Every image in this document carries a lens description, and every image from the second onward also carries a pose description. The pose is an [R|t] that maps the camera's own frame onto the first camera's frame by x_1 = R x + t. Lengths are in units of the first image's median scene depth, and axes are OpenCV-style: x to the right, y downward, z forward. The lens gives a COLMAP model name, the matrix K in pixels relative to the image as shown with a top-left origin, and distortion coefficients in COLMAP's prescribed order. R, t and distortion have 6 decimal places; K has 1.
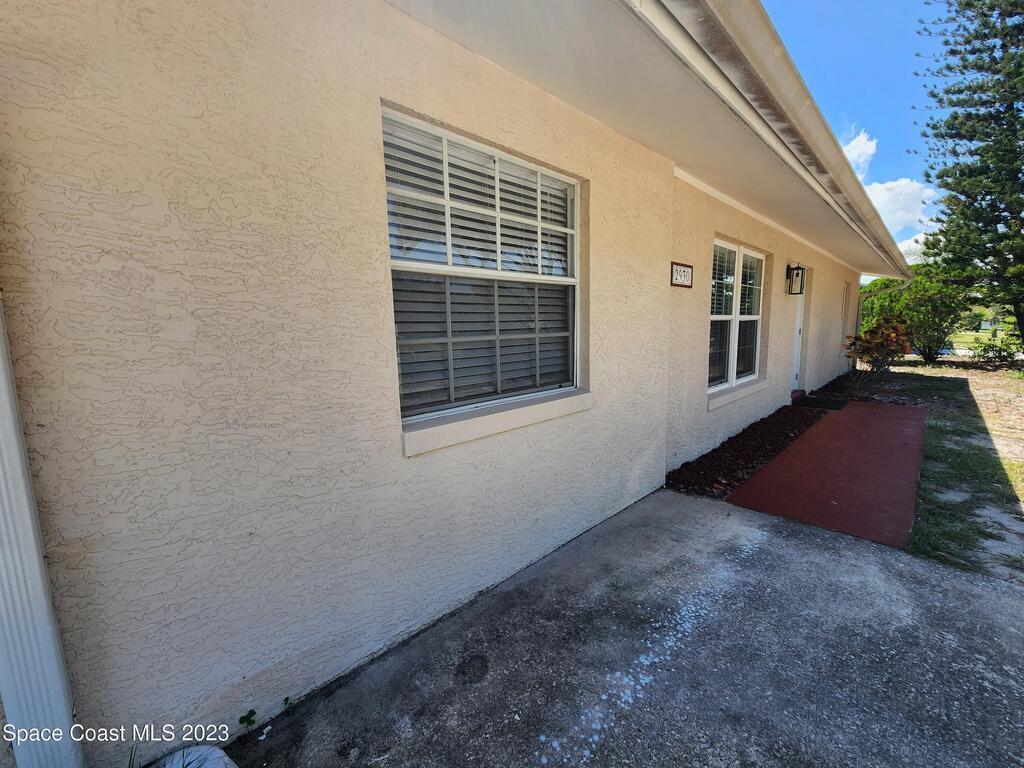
lens RADIAL K [[424.1, 0, 516.3], [0, 424.1, 386.0], [0, 0, 1]] dist [0.001087, -0.001064]
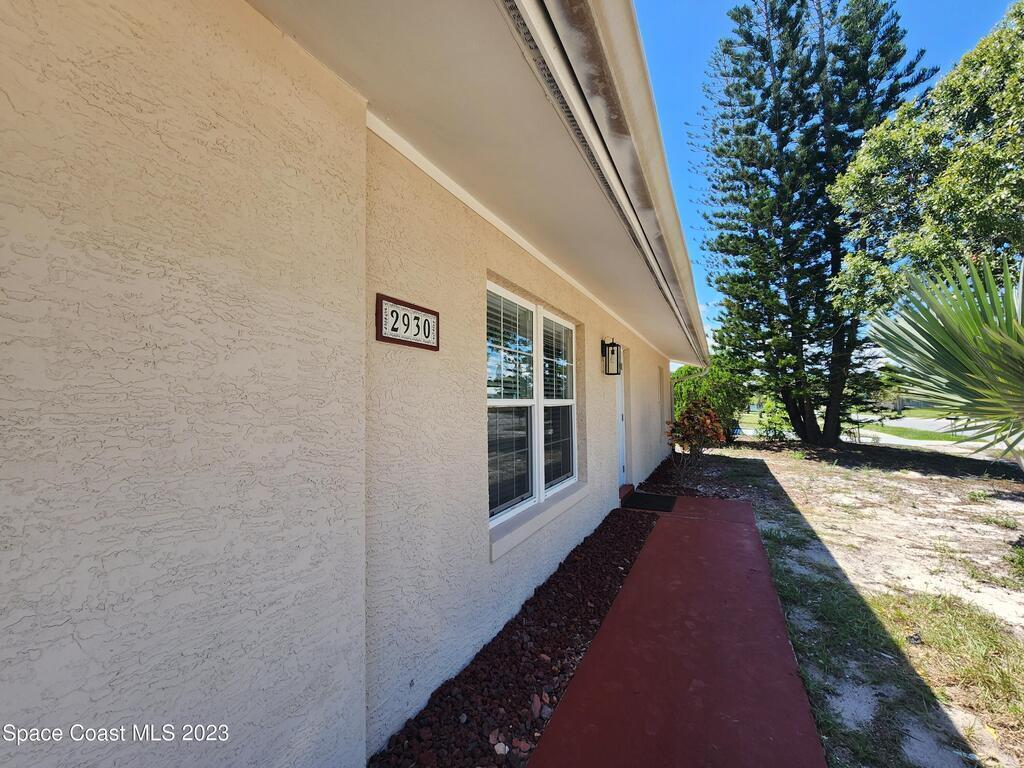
lens RADIAL K [[424.1, 0, 516.3], [0, 424.1, 386.0], [0, 0, 1]] dist [0.001087, -0.001064]
pose [[0.945779, 0.024114, 0.323915, 0.242775], [0.036177, 0.983215, -0.178827, -0.061196], [-0.322791, 0.180849, 0.929032, 0.338007]]
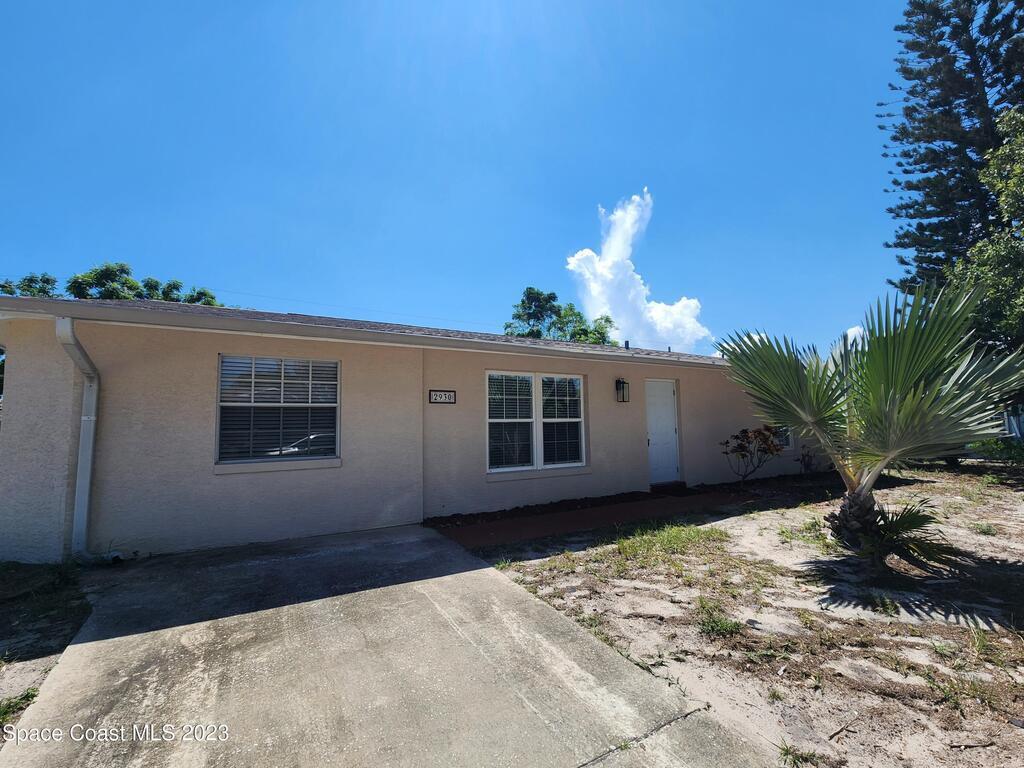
lens RADIAL K [[446.5, 0, 514.4], [0, 446.5, 384.6], [0, 0, 1]] dist [0.002575, 0.000098]
pose [[0.967613, -0.018377, -0.251767, 0.794181], [-0.038999, 0.974491, -0.221012, 0.056407], [0.249407, 0.223673, 0.942214, -0.456309]]
